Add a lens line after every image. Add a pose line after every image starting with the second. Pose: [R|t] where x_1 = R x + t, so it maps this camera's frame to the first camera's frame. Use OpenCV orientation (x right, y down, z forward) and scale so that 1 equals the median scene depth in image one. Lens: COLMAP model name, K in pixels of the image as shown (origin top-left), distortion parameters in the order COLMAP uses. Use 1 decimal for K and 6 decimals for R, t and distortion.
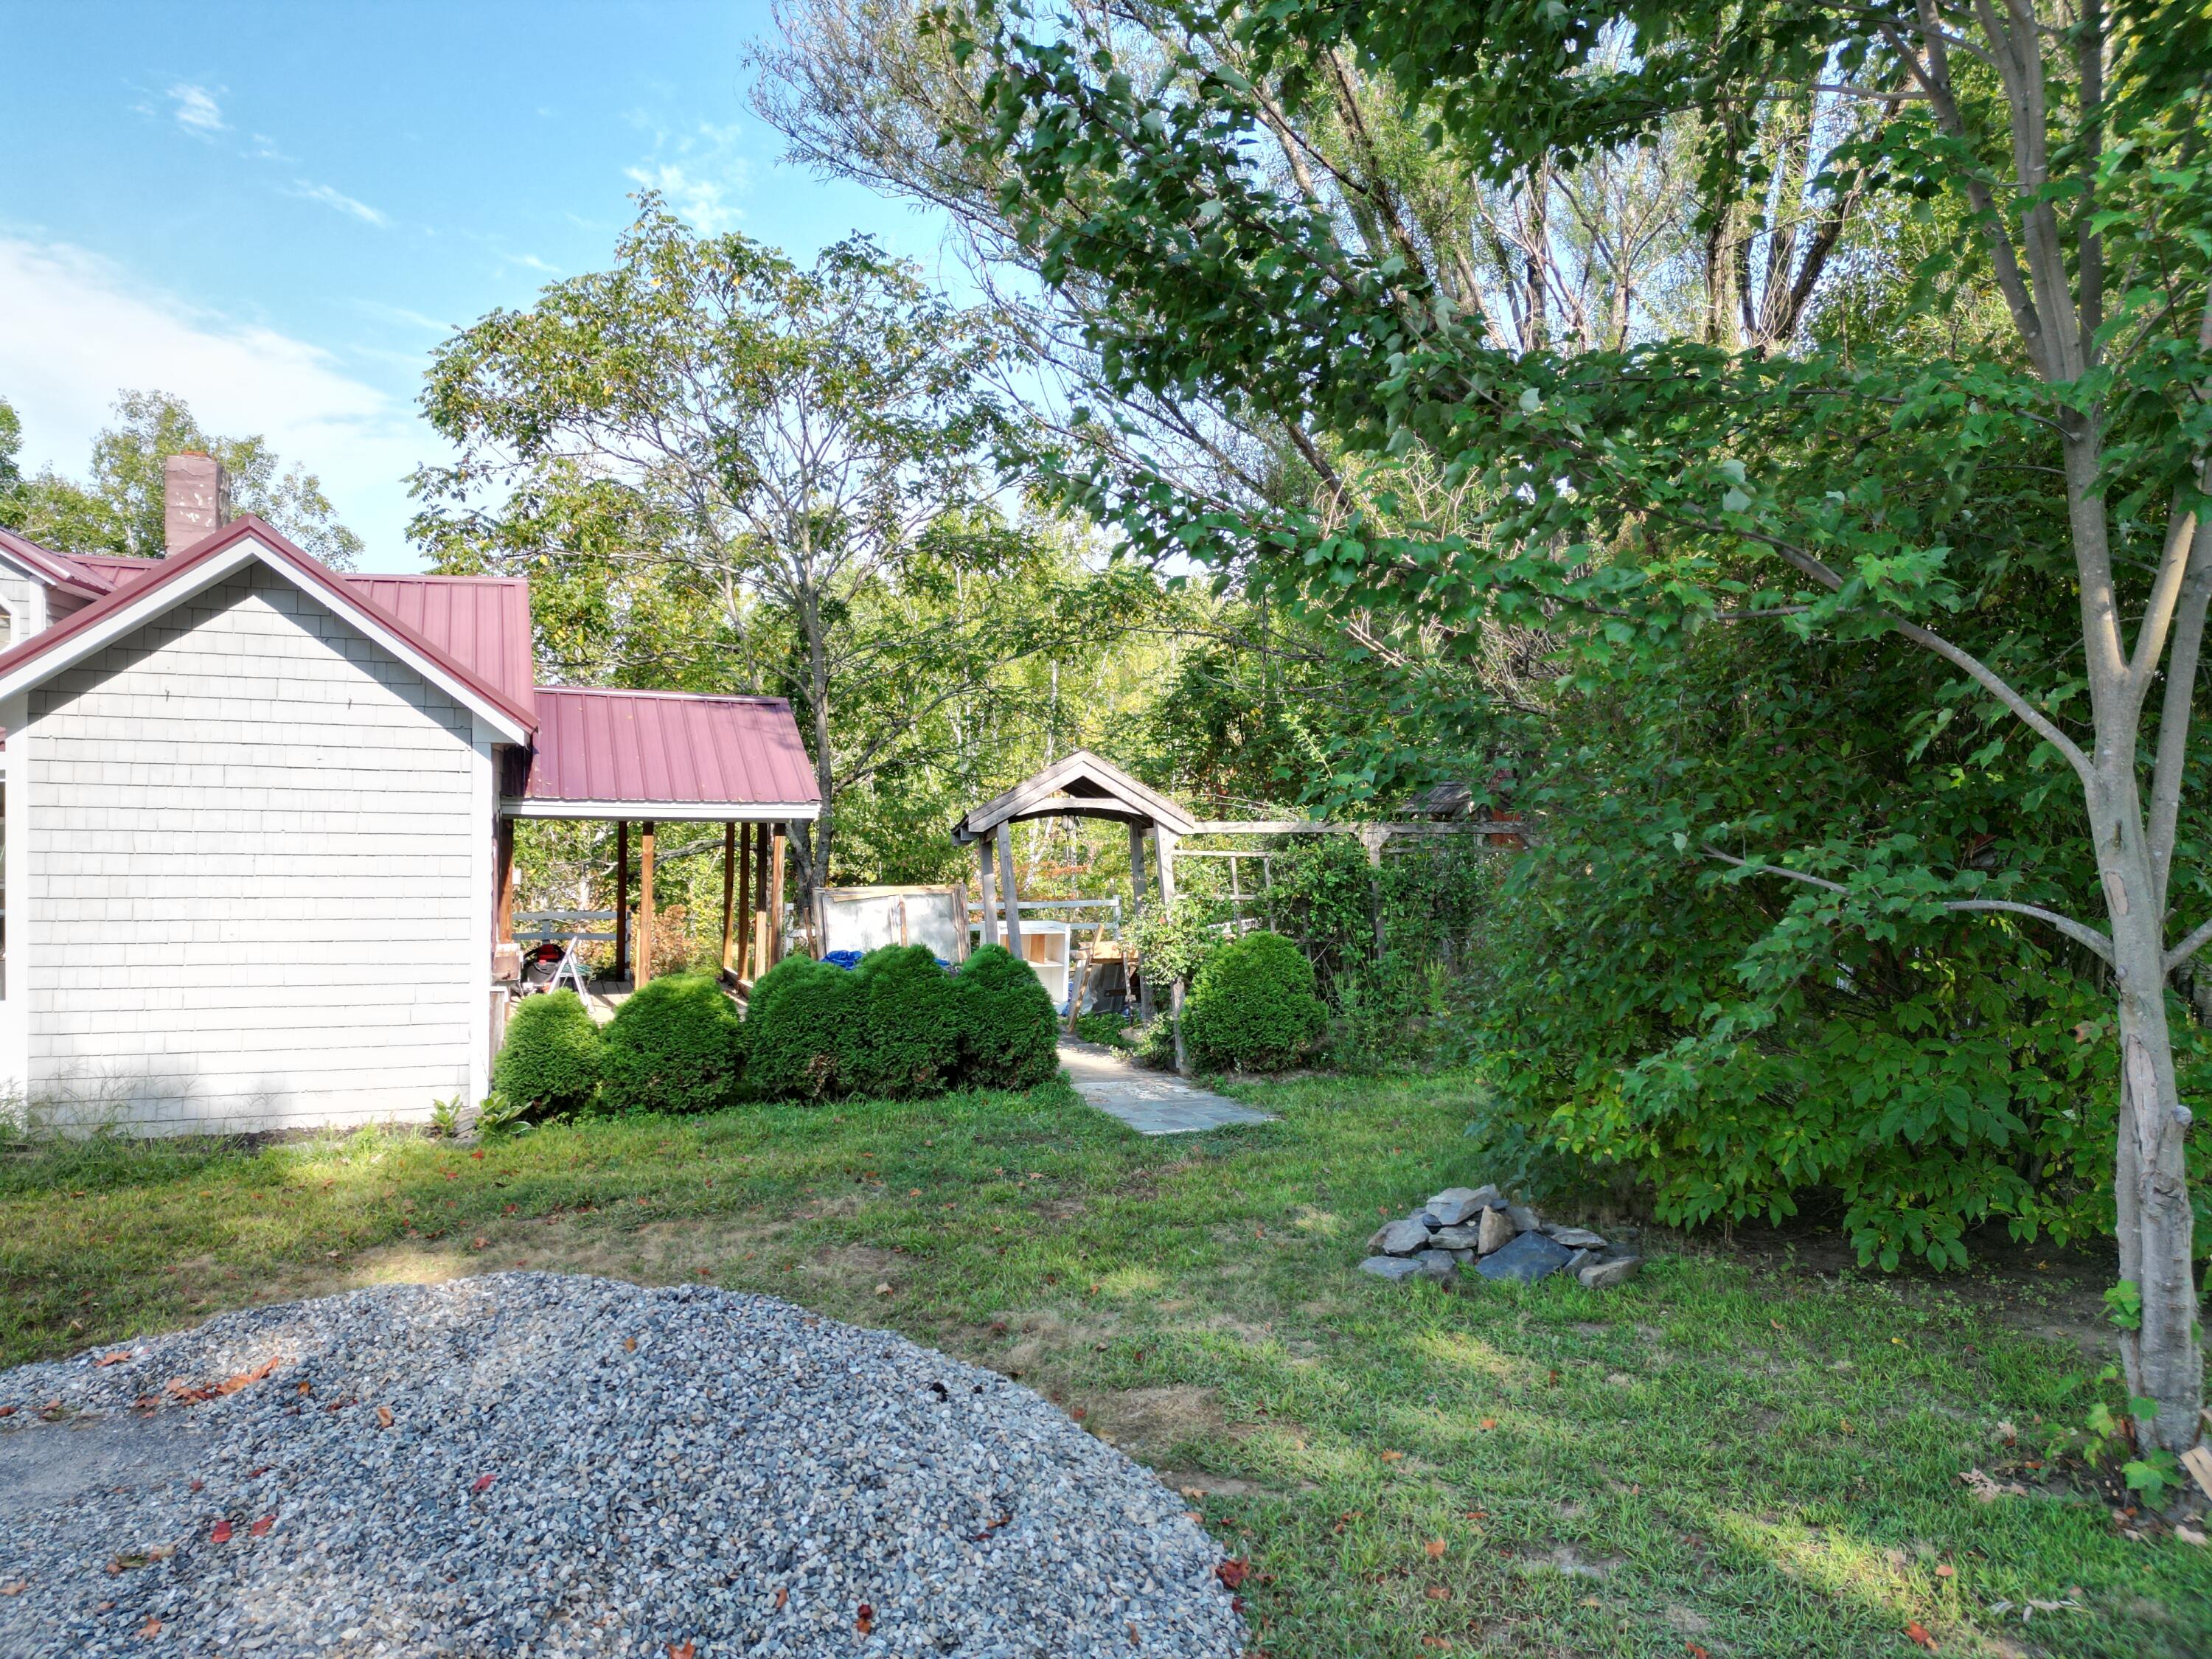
lens RADIAL K [[1539.3, 0, 1110.0], [0, 1539.3, 821.9], [0, 0, 1]] dist [0.060891, -0.049045]
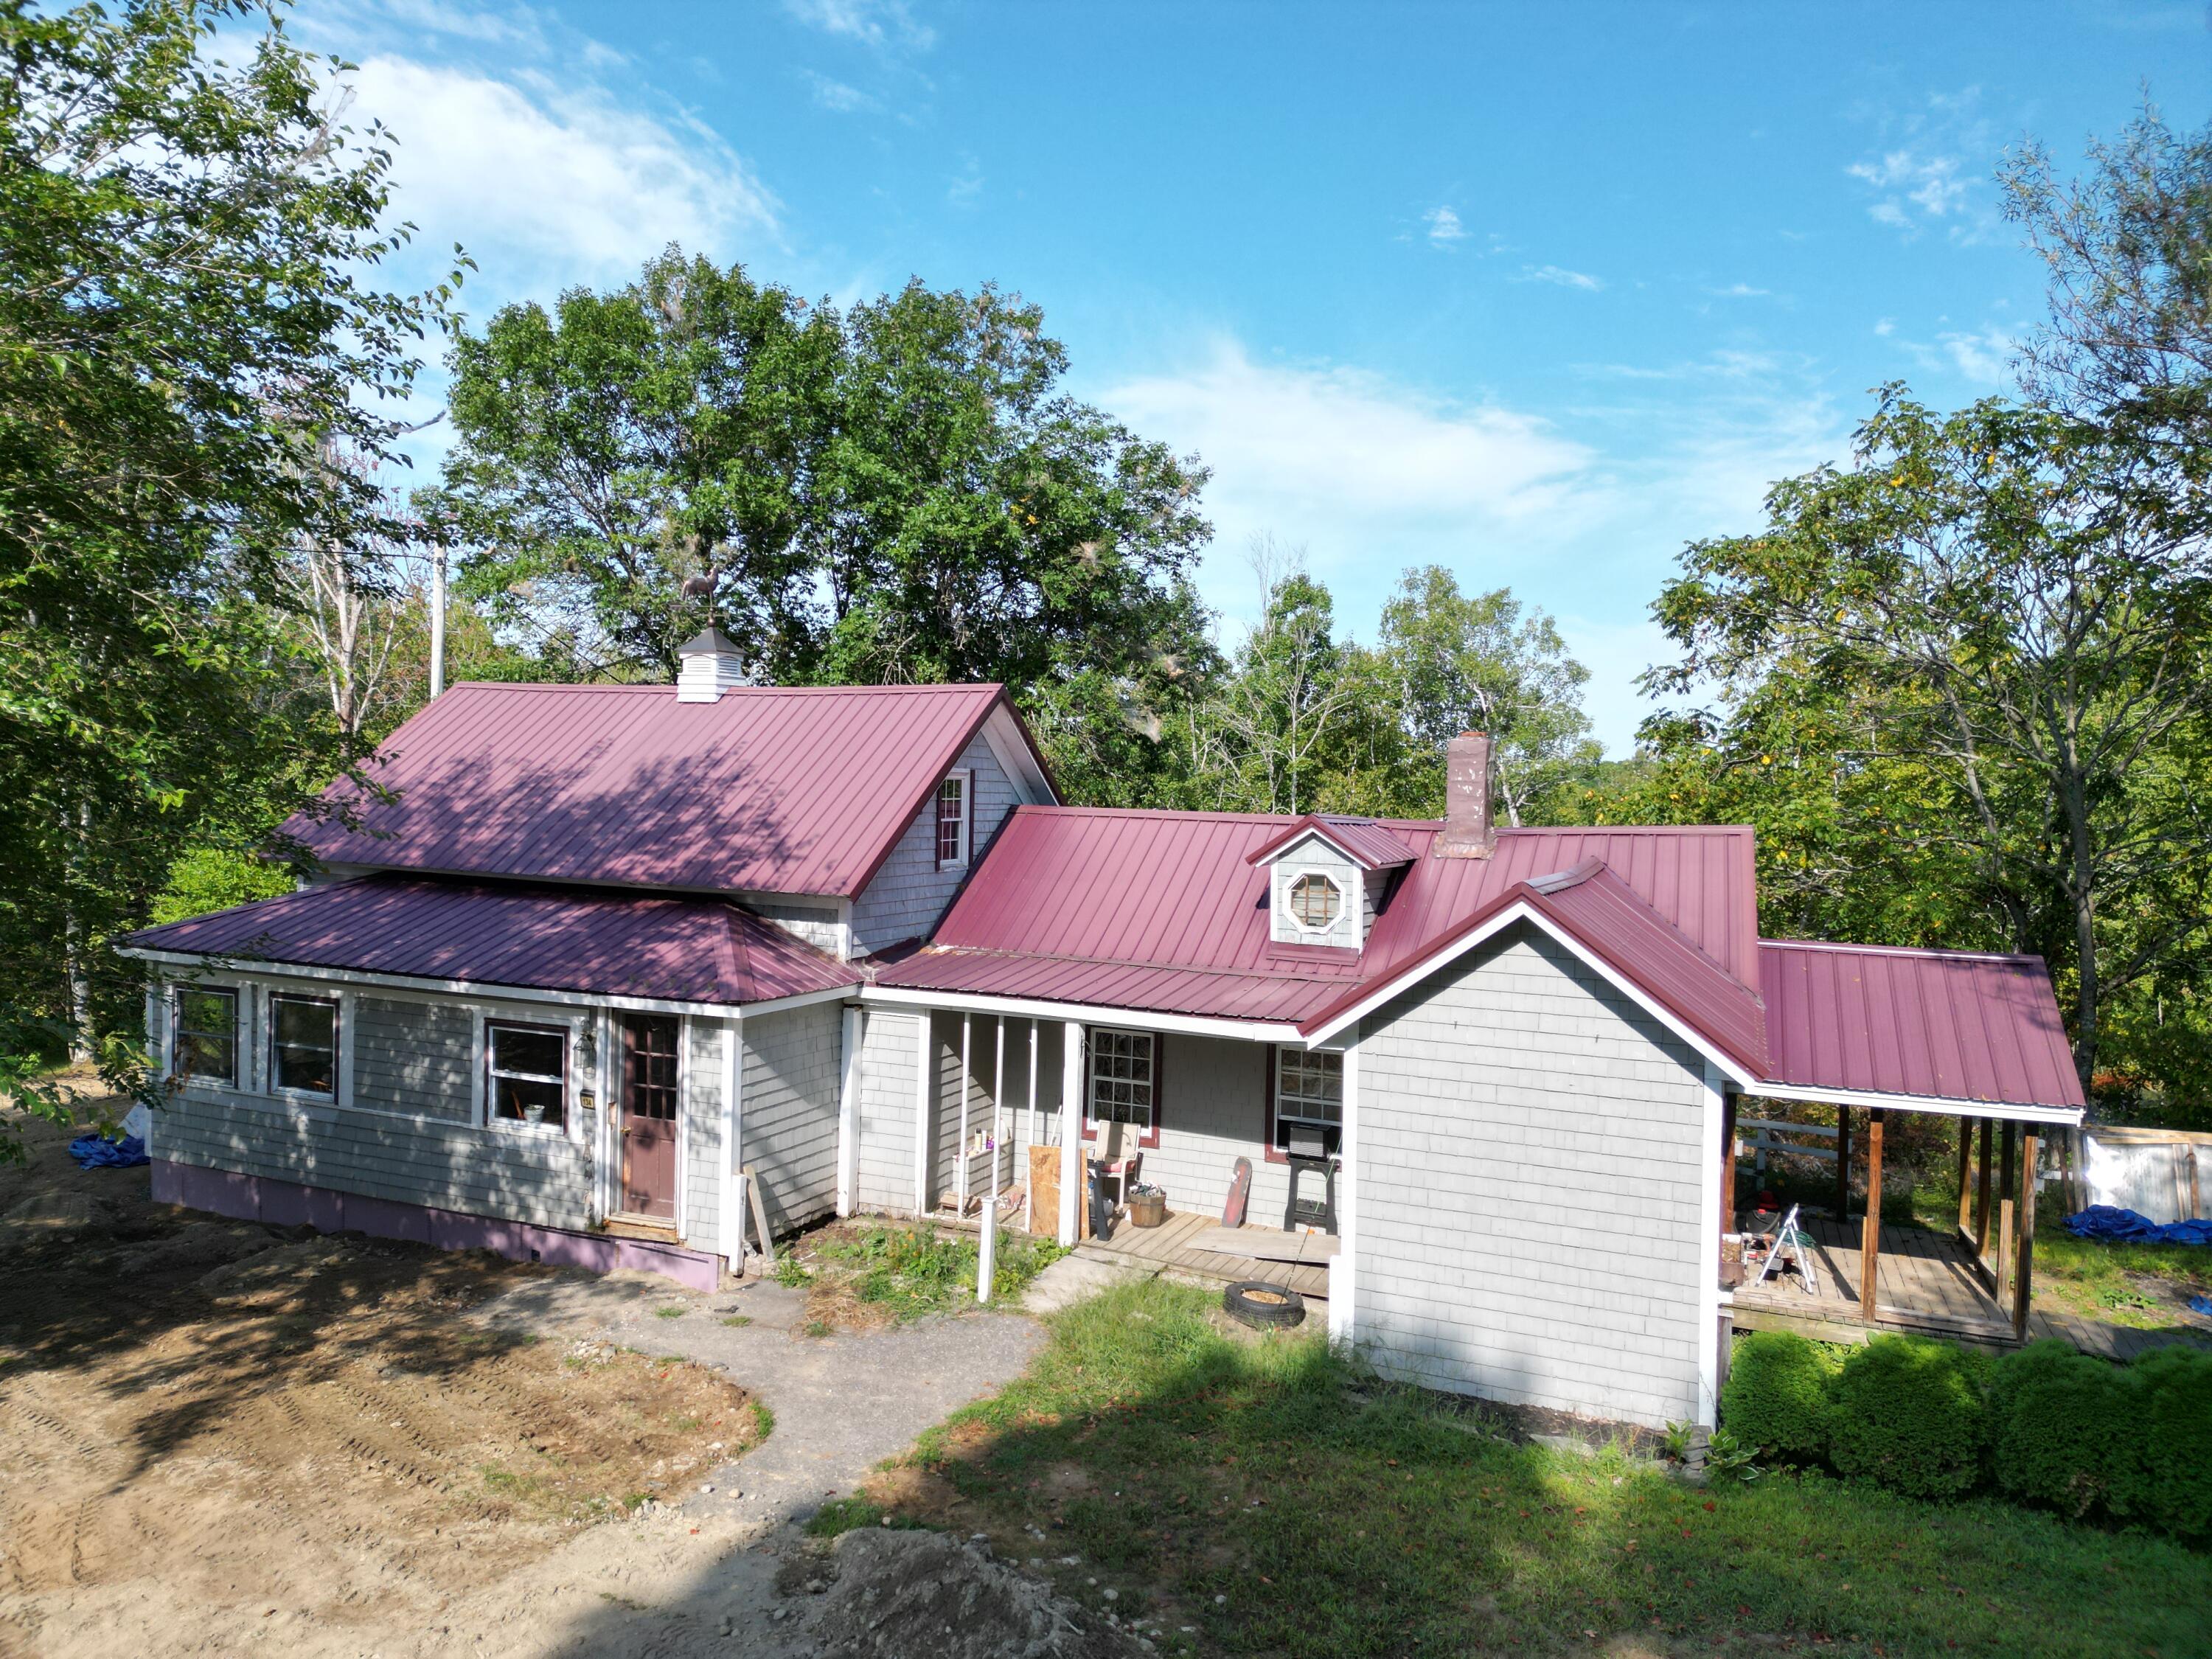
lens RADIAL K [[1539.3, 0, 1097.6], [0, 1539.3, 819.8], [0, 0, 1]] dist [0.060891, -0.049045]
pose [[0.739831, 0.011763, -0.672690, -0.004655], [-0.026009, 0.999600, -0.011125, -0.207329], [0.672290, 0.025726, 0.739841, -0.071520]]
